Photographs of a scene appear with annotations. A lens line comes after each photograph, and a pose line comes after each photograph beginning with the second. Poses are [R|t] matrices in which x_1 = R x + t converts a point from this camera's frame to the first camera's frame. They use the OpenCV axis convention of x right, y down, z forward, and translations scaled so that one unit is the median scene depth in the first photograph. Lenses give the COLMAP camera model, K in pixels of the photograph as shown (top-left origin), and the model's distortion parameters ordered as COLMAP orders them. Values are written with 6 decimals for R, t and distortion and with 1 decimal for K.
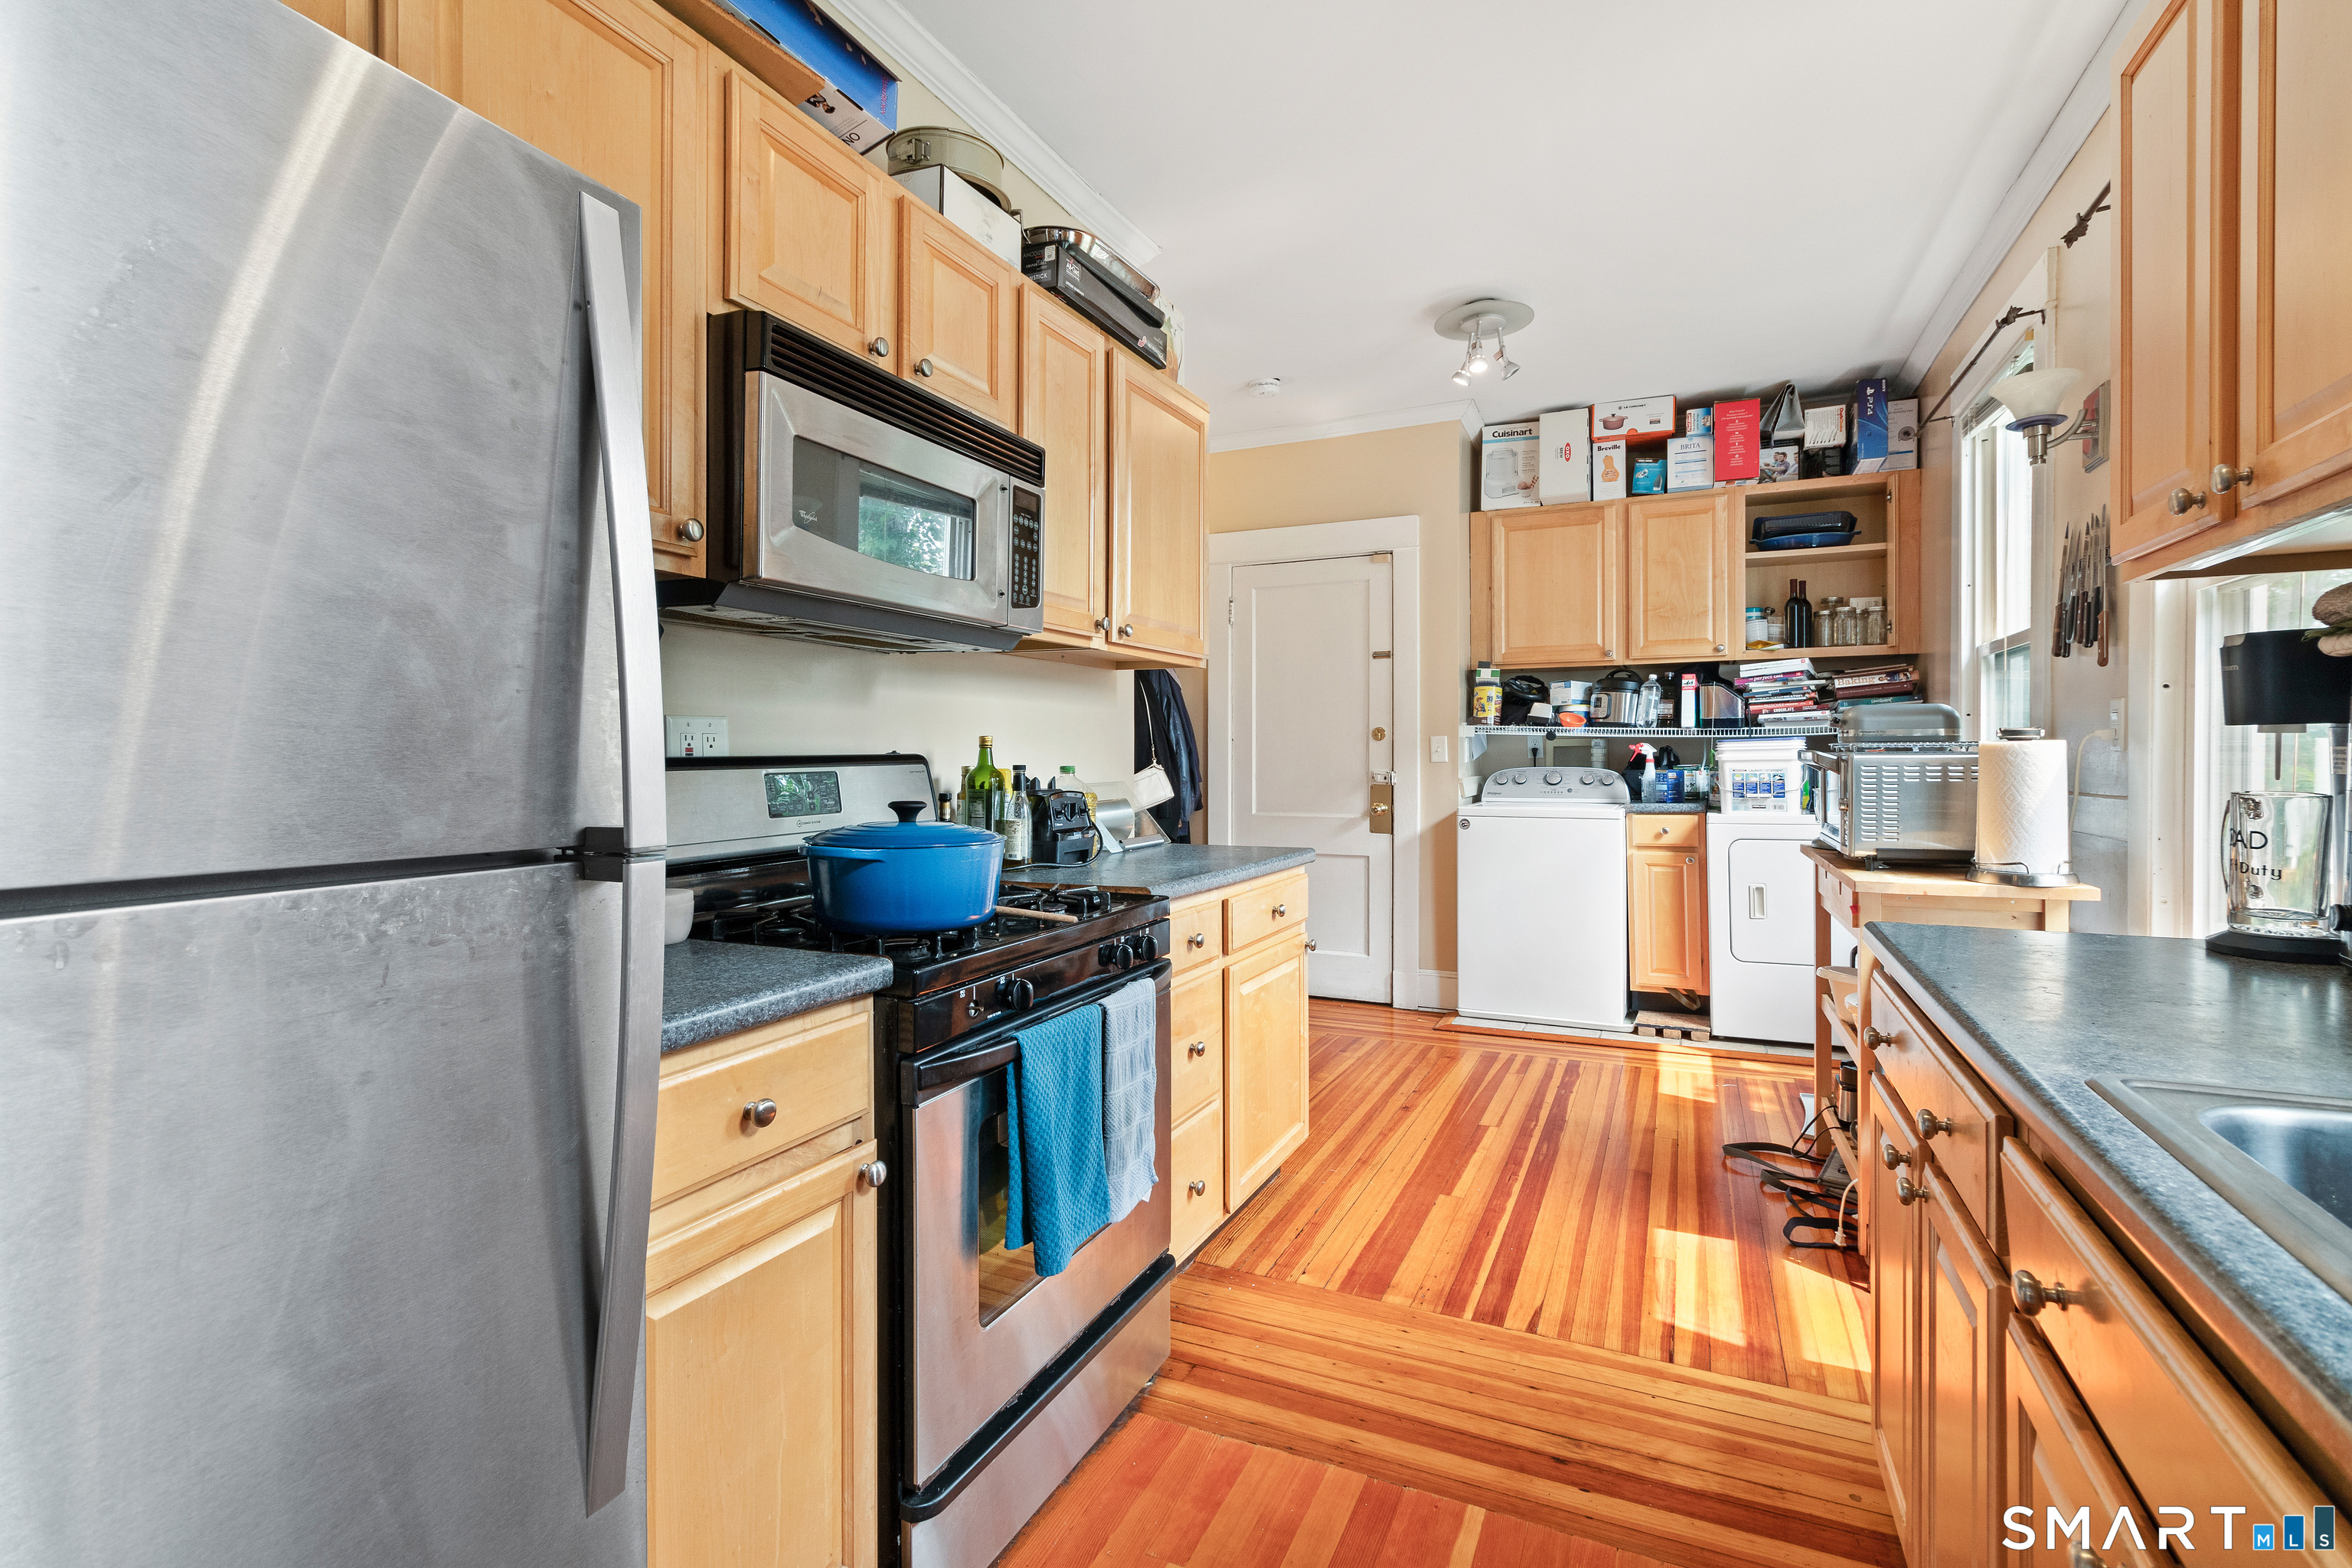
lens RADIAL K [[1074.1, 0, 1177.3], [0, 1074.1, 769.7], [0, 0, 1]] dist [0.002957, -0.000885]
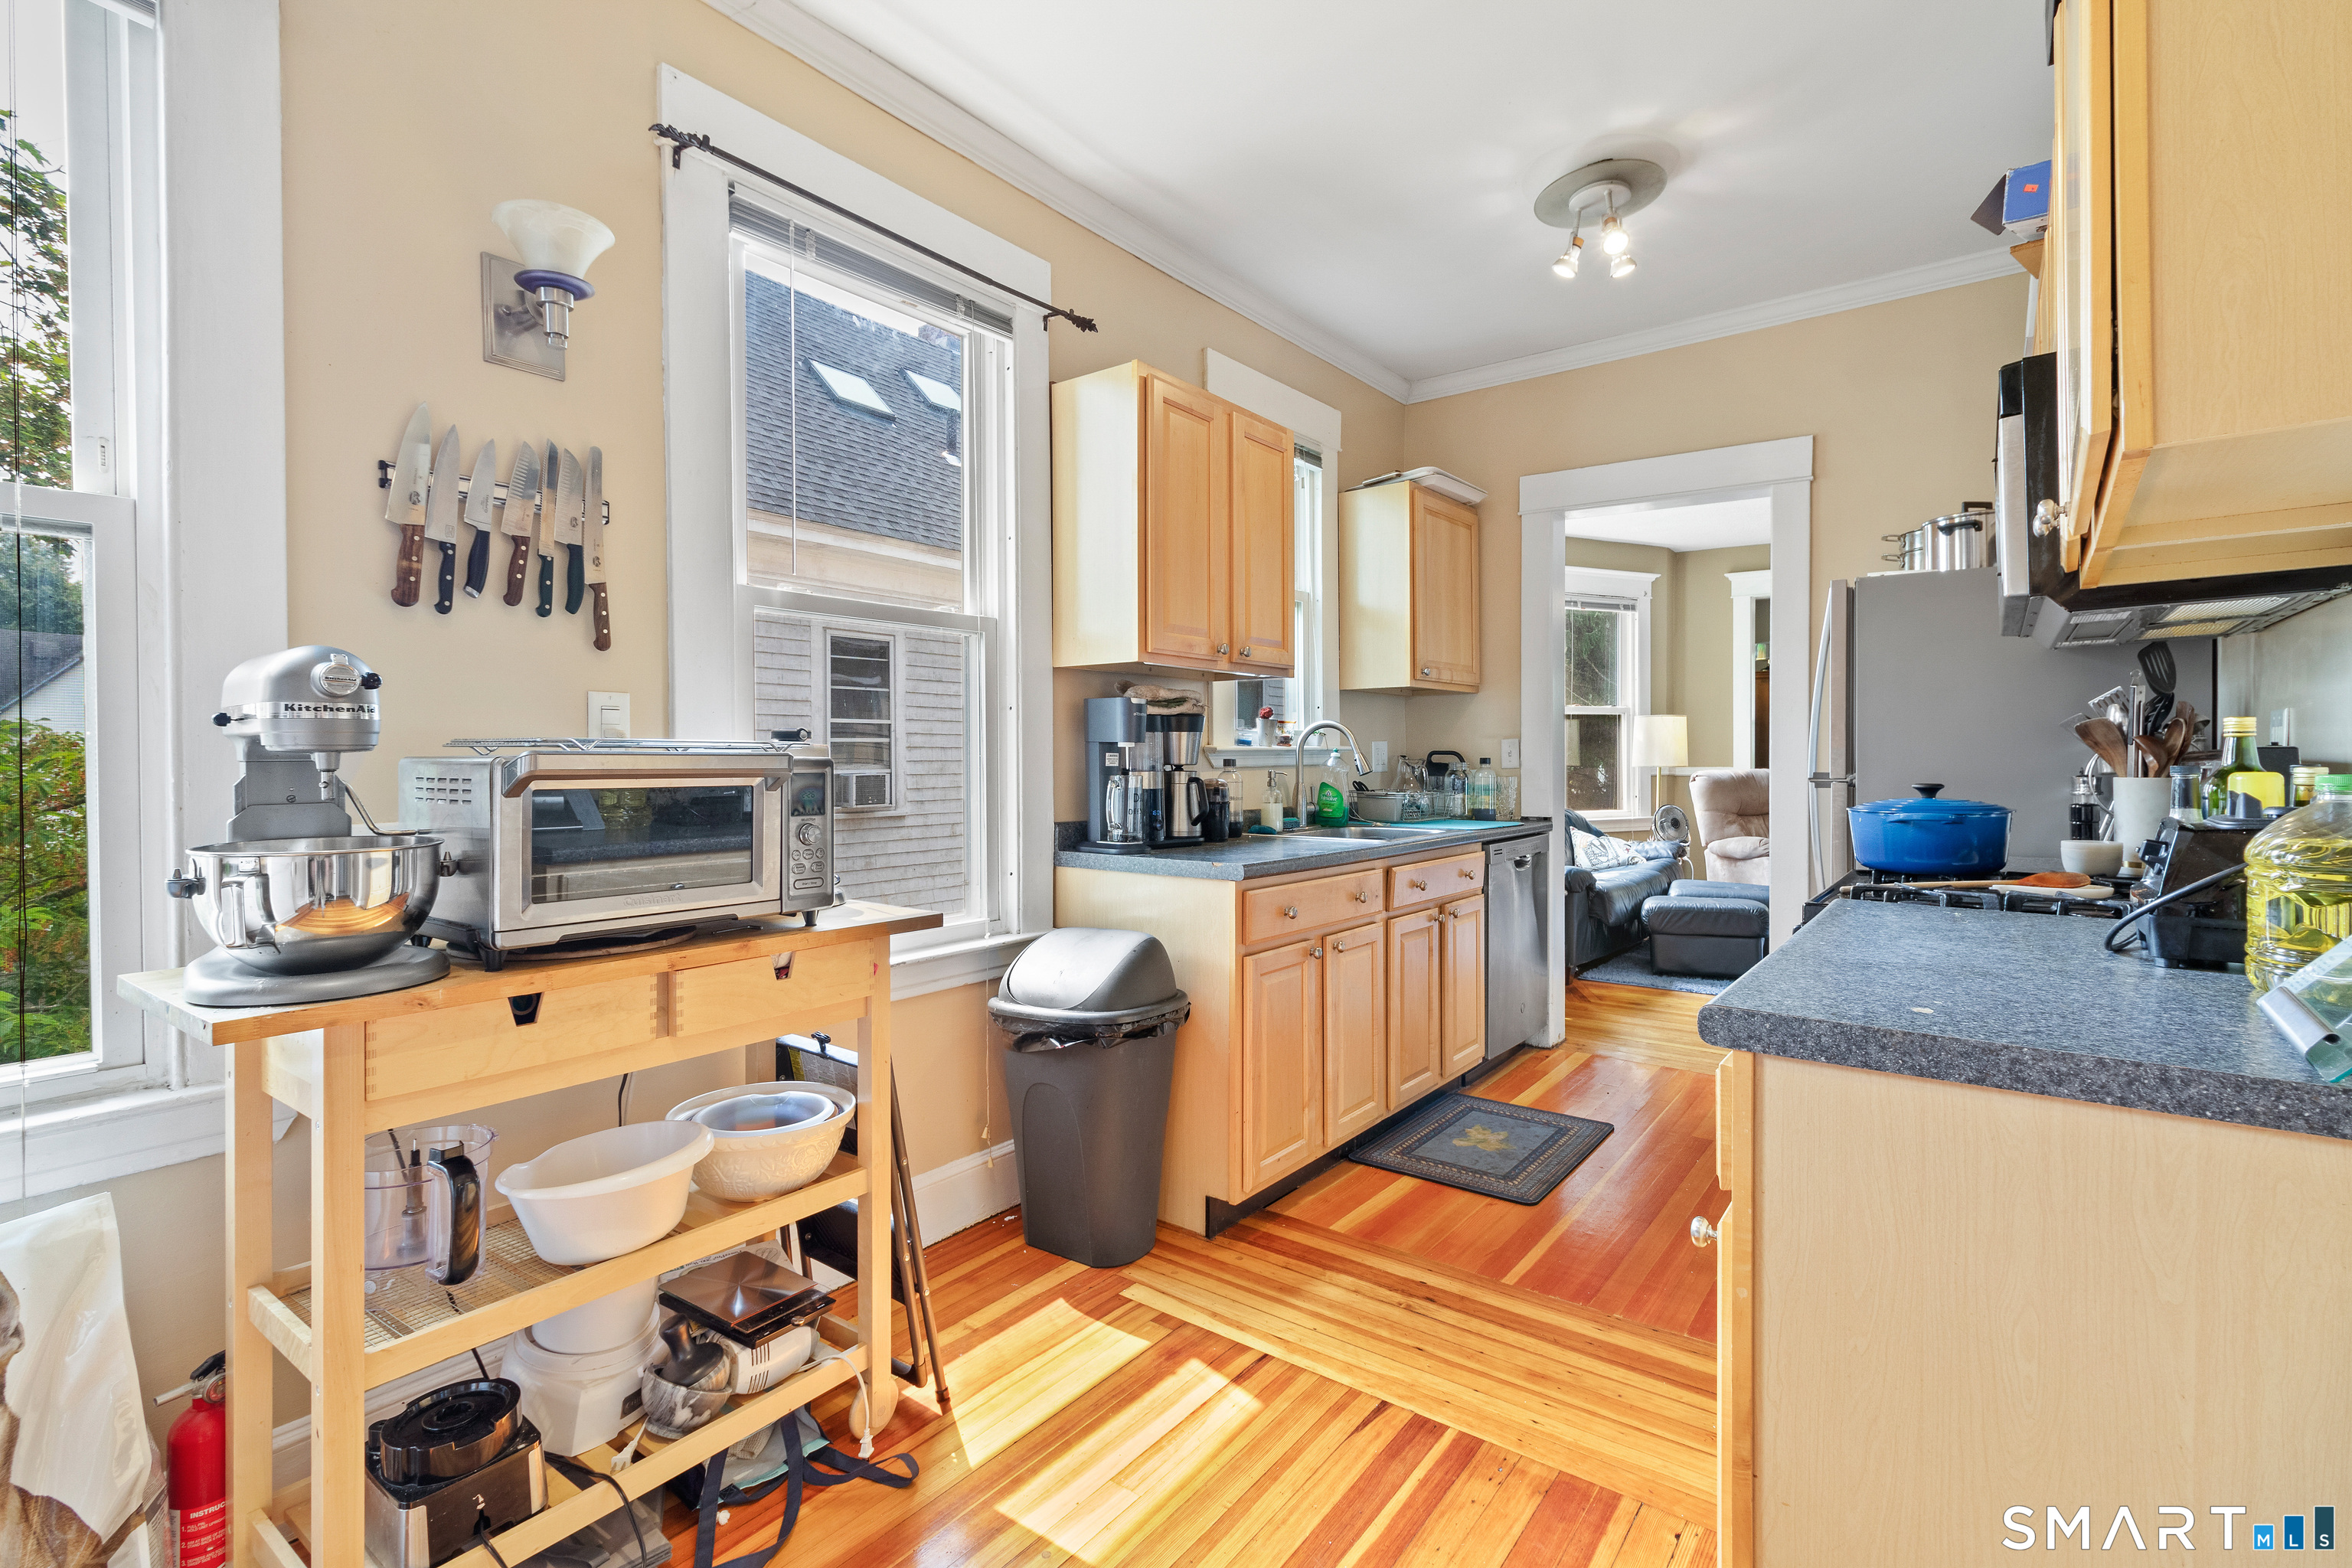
lens RADIAL K [[1074.1, 0, 1183.0], [0, 1074.1, 763.7], [0, 0, 1]] dist [0.002957, -0.000885]
pose [[-0.978479, 0.005333, 0.206278, 0.195320], [0.009147, 0.999804, 0.017543, -0.014902], [-0.206144, 0.019052, -0.978336, 1.203513]]
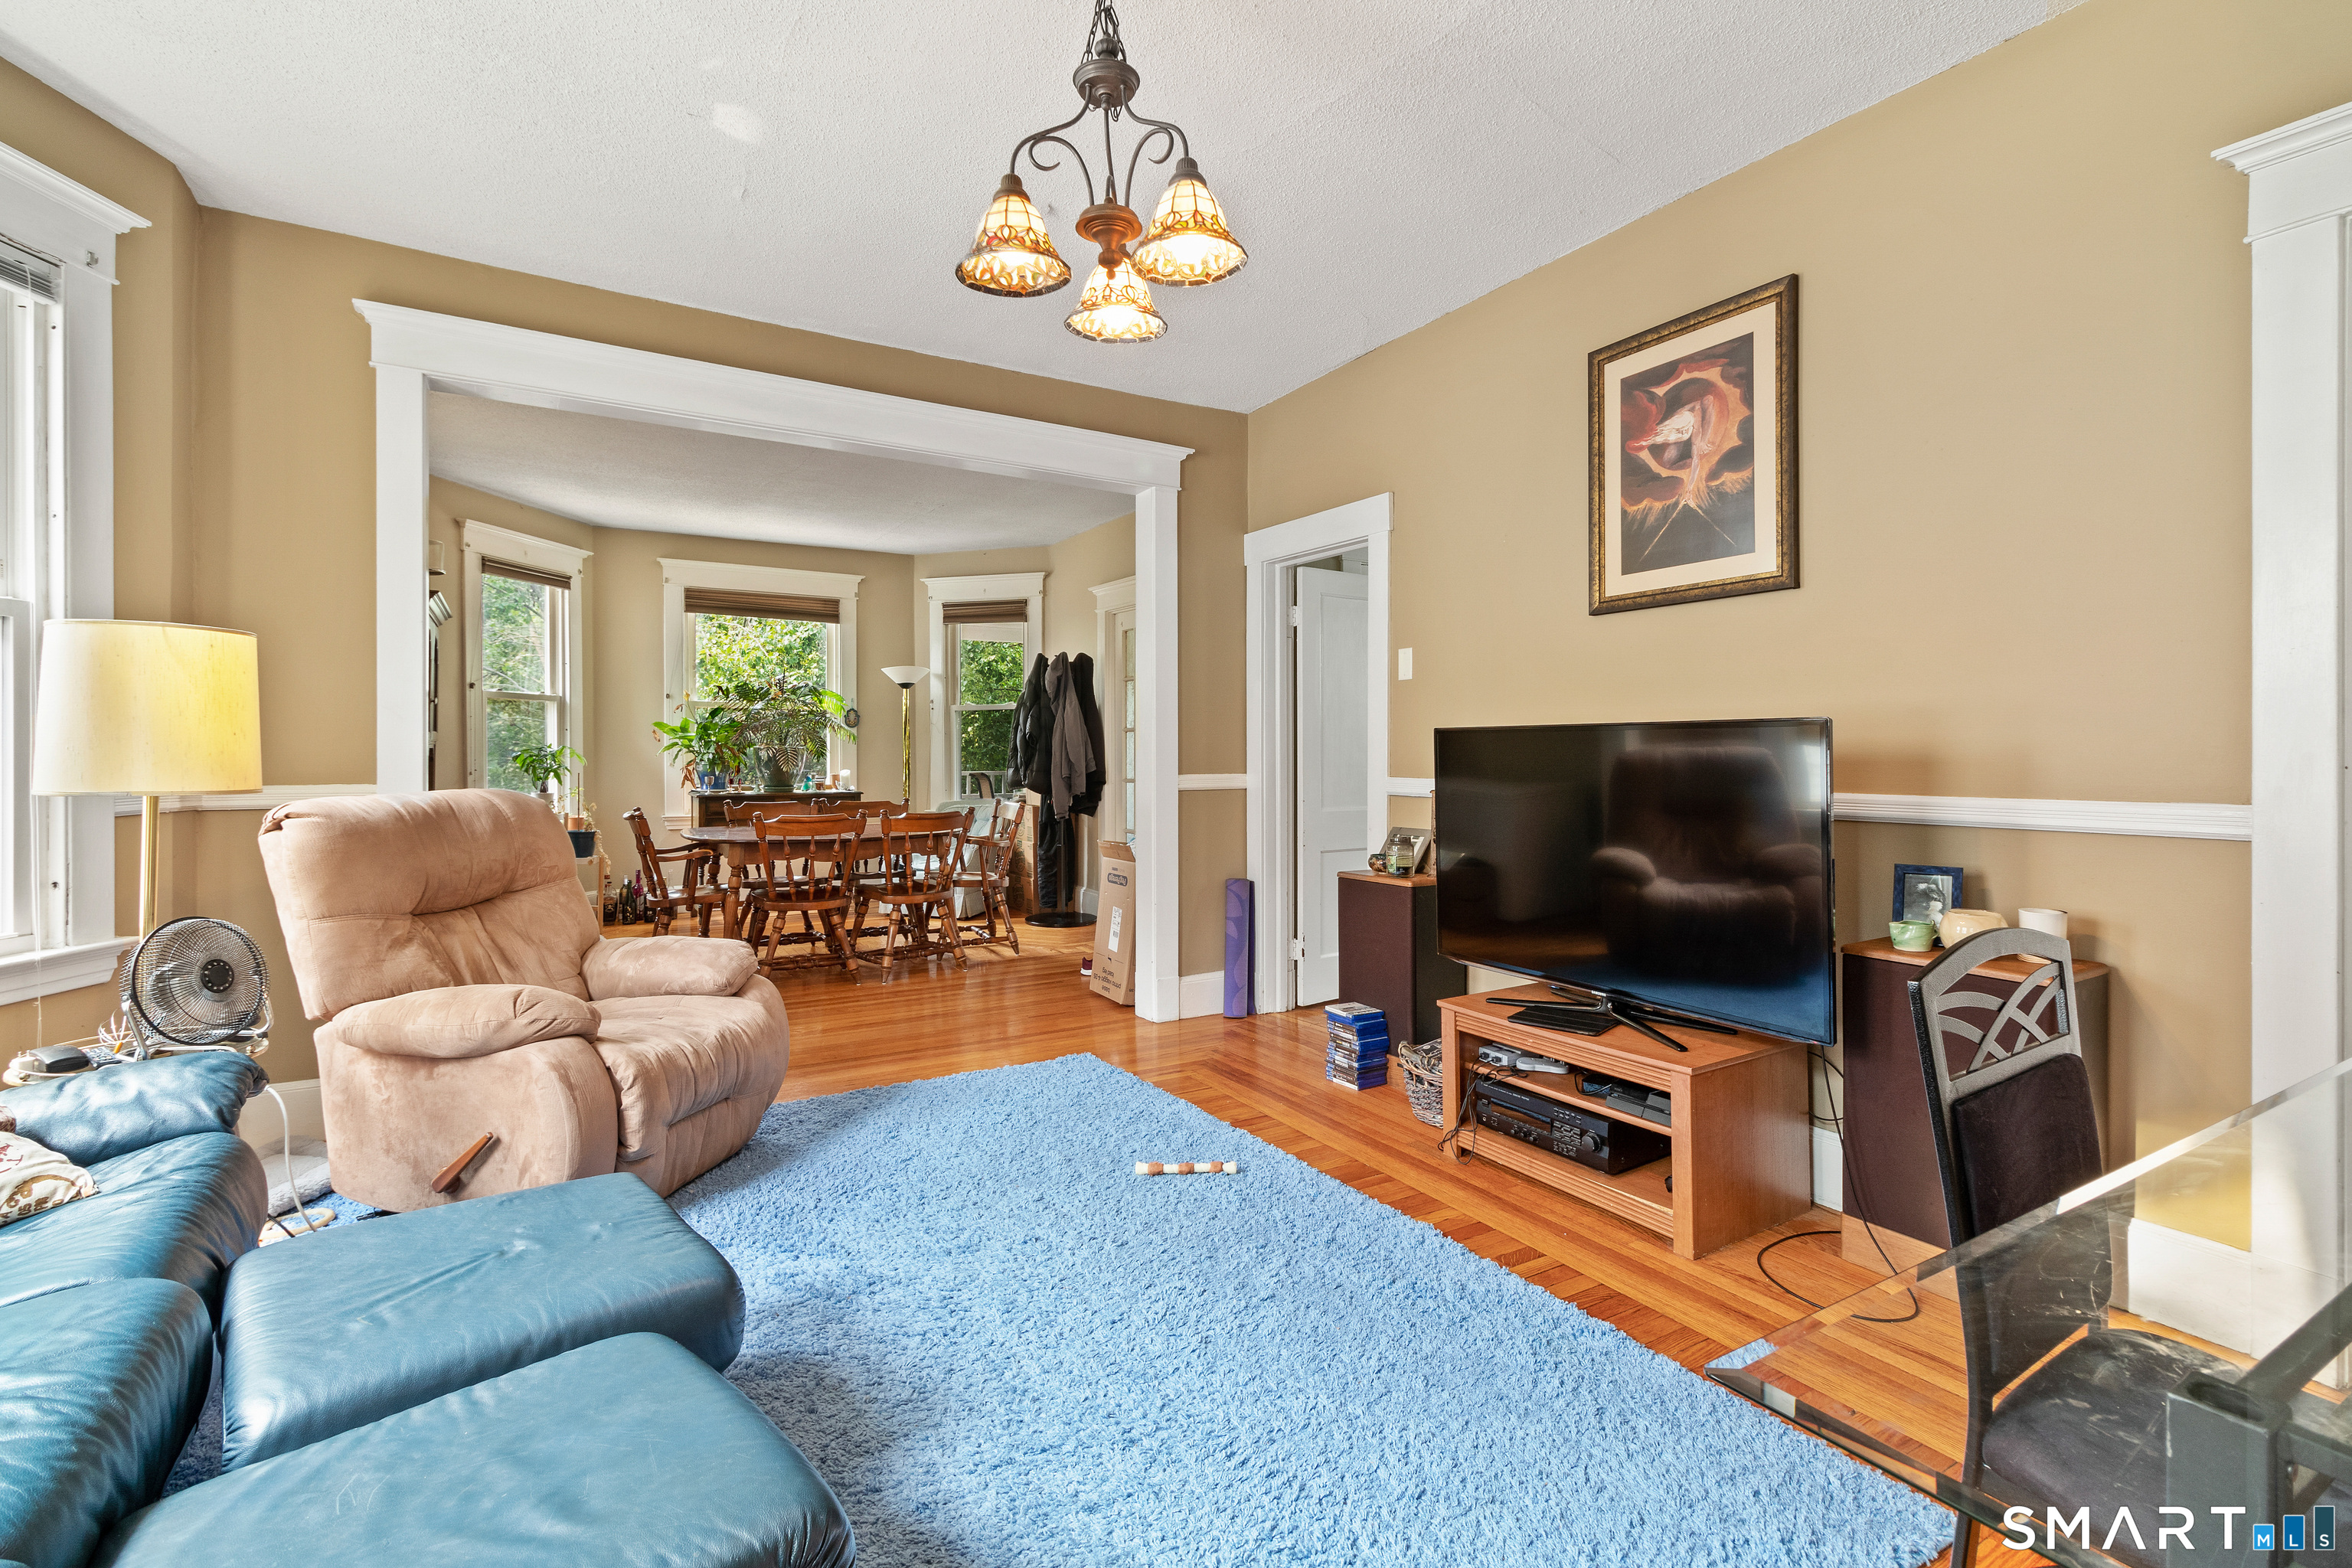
lens RADIAL K [[1074.1, 0, 1181.8], [0, 1074.1, 754.5], [0, 0, 1]] dist [0.002957, -0.000885]
pose [[-0.555609, 0.005175, -0.831428, -0.109662], [-0.009374, 0.999878, 0.012487, -0.000416], [0.831391, 0.014731, -0.555493, -0.262444]]
